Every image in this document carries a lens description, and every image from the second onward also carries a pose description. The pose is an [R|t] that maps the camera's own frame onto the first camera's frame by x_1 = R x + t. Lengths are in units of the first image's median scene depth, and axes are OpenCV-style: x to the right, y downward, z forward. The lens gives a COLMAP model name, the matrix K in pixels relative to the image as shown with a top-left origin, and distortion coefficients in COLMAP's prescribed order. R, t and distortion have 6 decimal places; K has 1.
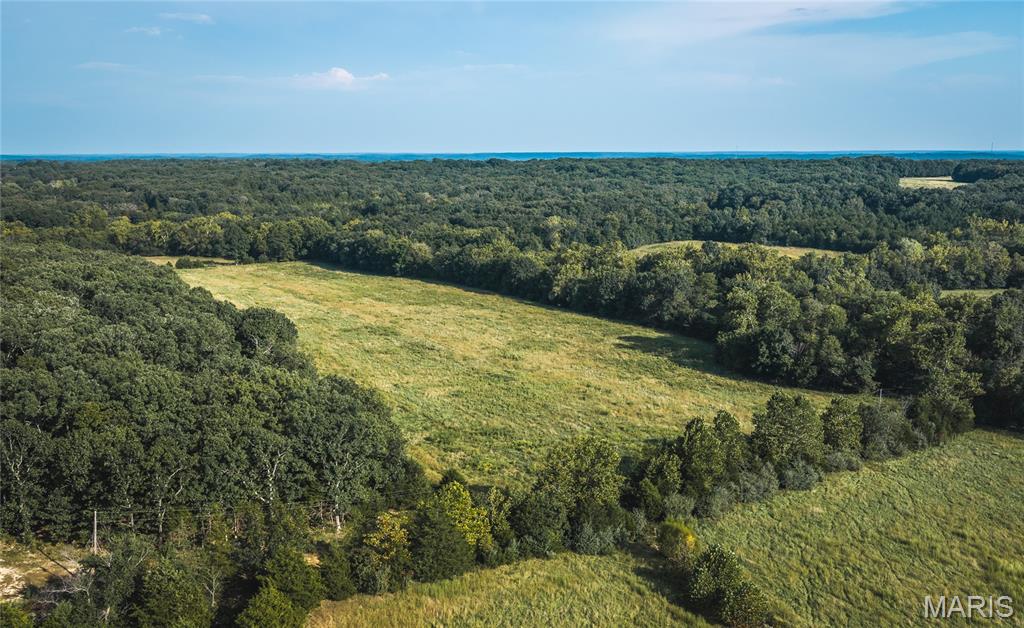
lens RADIAL K [[851.6, 0, 509.9], [0, 851.6, 316.0], [0, 0, 1]] dist [0.025100, -0.039795]
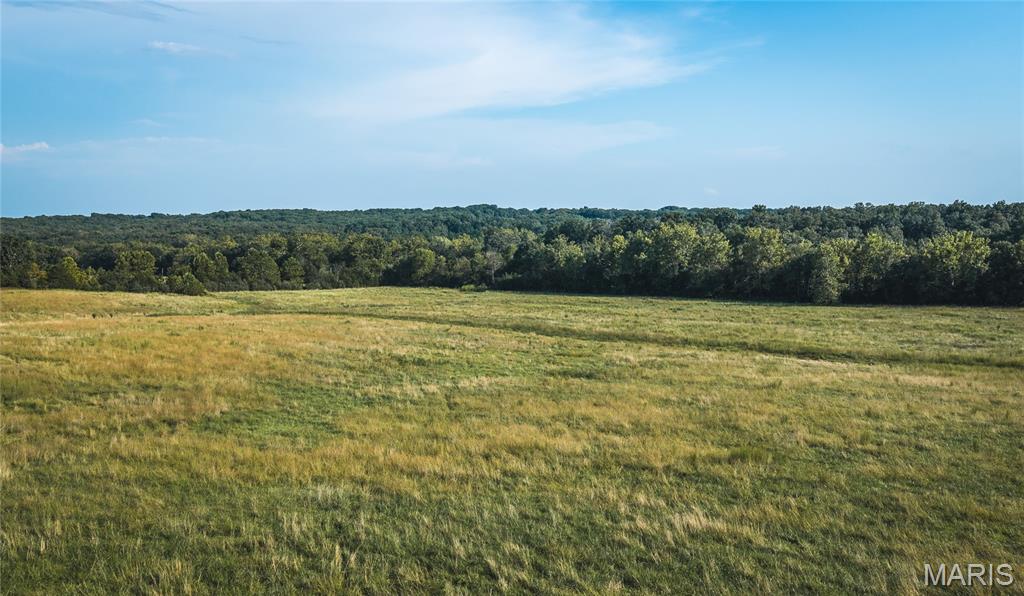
lens RADIAL K [[886.6, 0, 511.7], [0, 886.6, 301.2], [0, 0, 1]] dist [0.011036, -0.015982]
pose [[0.941606, -0.036961, 0.334683, 0.057930], [0.073874, 0.992417, -0.098240, 0.146670], [-0.328514, 0.117228, 0.937196, -0.369747]]
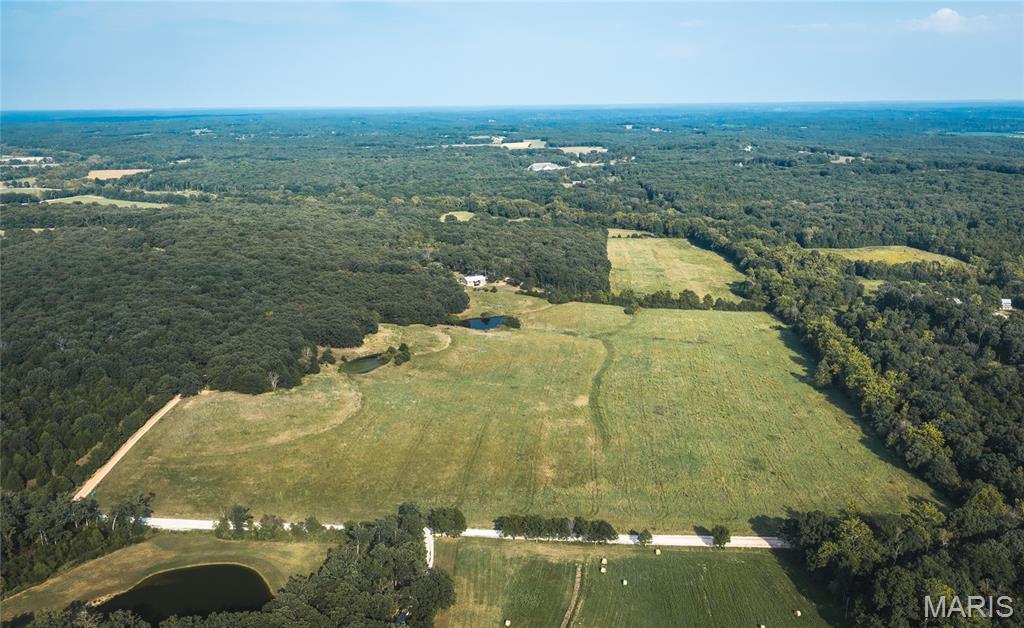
lens RADIAL K [[851.6, 0, 512.2], [0, 851.6, 317.8], [0, 0, 1]] dist [0.025100, -0.039795]
pose [[0.791195, 0.144206, -0.594319, 0.711684], [-0.105818, 0.989425, 0.099202, -0.033357], [0.602340, -0.015599, 0.798088, -0.975951]]
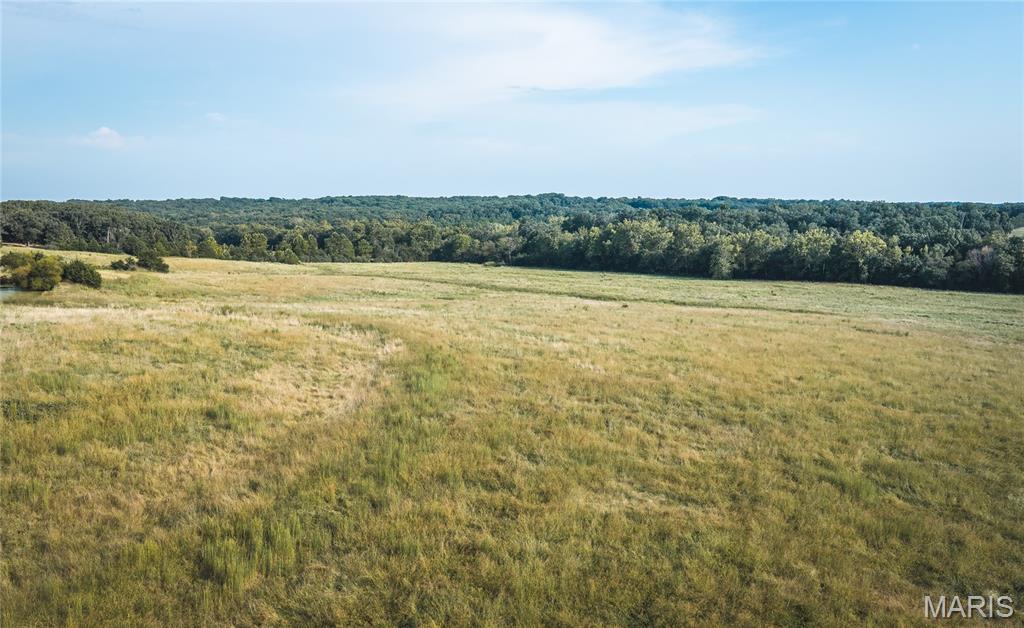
lens RADIAL K [[851.6, 0, 515.1], [0, 851.6, 312.6], [0, 0, 1]] dist [0.025100, -0.039795]
pose [[0.972596, -0.024993, 0.231152, 0.074014], [0.041756, 0.996817, -0.067915, 0.180708], [-0.228719, 0.075706, 0.970544, -0.595247]]
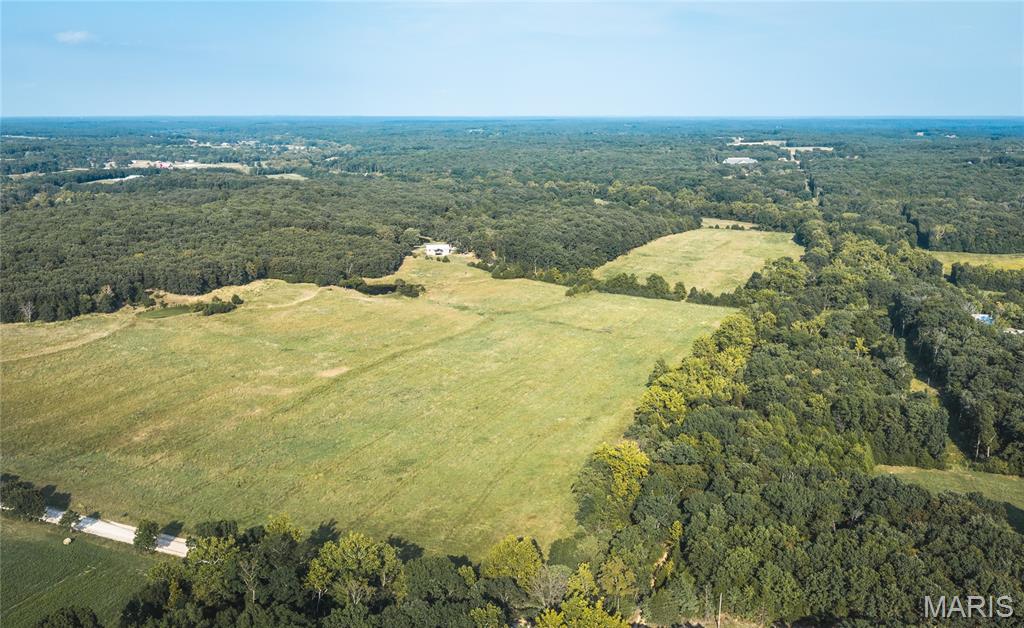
lens RADIAL K [[851.6, 0, 521.1], [0, 851.6, 308.7], [0, 0, 1]] dist [0.025100, -0.039795]
pose [[0.536640, 0.190177, -0.822101, 0.953891], [-0.159826, 0.979544, 0.122269, -0.036433], [0.828537, 0.065779, 0.556057, -0.466299]]
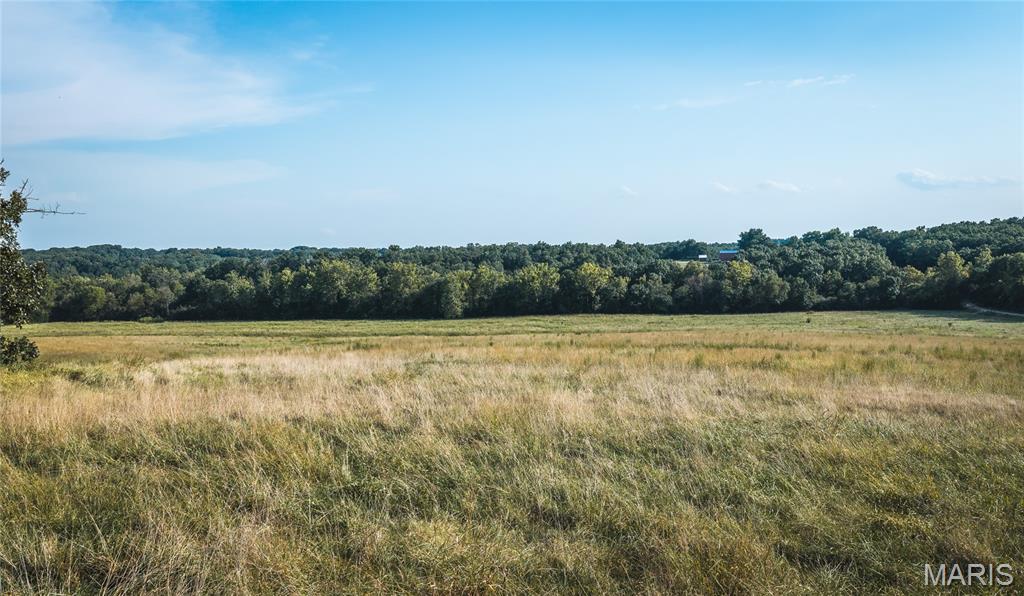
lens RADIAL K [[886.6, 0, 510.6], [0, 886.6, 304.4], [0, 0, 1]] dist [0.011036, -0.015982]
pose [[0.721014, -0.048030, 0.691254, -0.045941], [0.152570, 0.984116, -0.090759, 0.170803], [-0.675916, 0.170903, 0.716889, -0.477418]]
